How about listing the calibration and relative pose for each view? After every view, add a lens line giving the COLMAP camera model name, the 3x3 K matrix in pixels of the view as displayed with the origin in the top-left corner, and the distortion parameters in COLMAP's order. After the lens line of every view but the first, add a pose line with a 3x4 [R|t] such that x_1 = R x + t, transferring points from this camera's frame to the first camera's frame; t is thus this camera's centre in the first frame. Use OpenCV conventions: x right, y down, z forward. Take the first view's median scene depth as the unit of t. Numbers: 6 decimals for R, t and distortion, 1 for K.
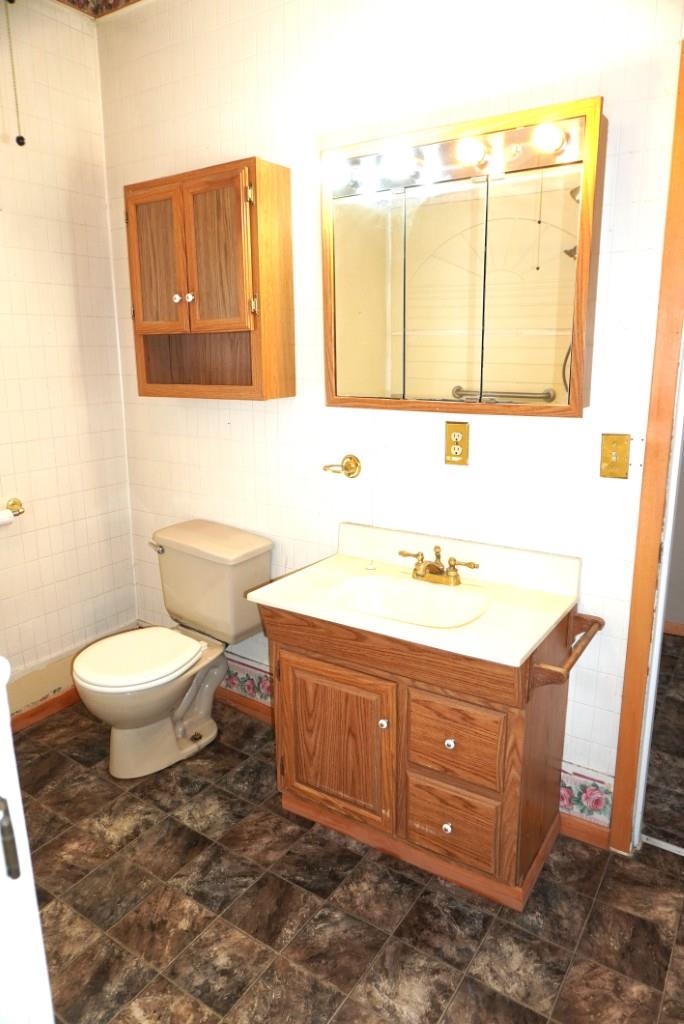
lens RADIAL K [[675.7, 0, 342.8], [0, 675.7, 512.2], [0, 0, 1]] dist [-0.054191, -0.004427]
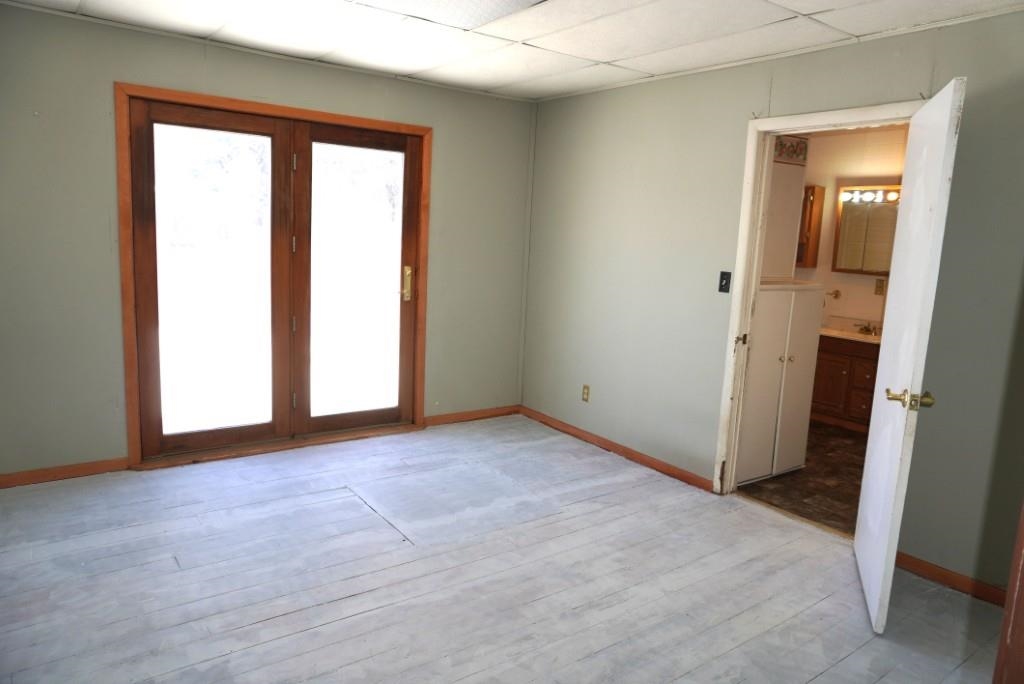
lens RADIAL K [[675.7, 0, 511.8], [0, 675.7, 340.3], [0, 0, 1]] dist [-0.054191, -0.004427]
pose [[0.933055, 0.109306, -0.342725, -0.325687], [-0.132738, 0.990102, -0.045598, 0.496596], [0.334349, 0.088037, 0.938329, -2.339983]]
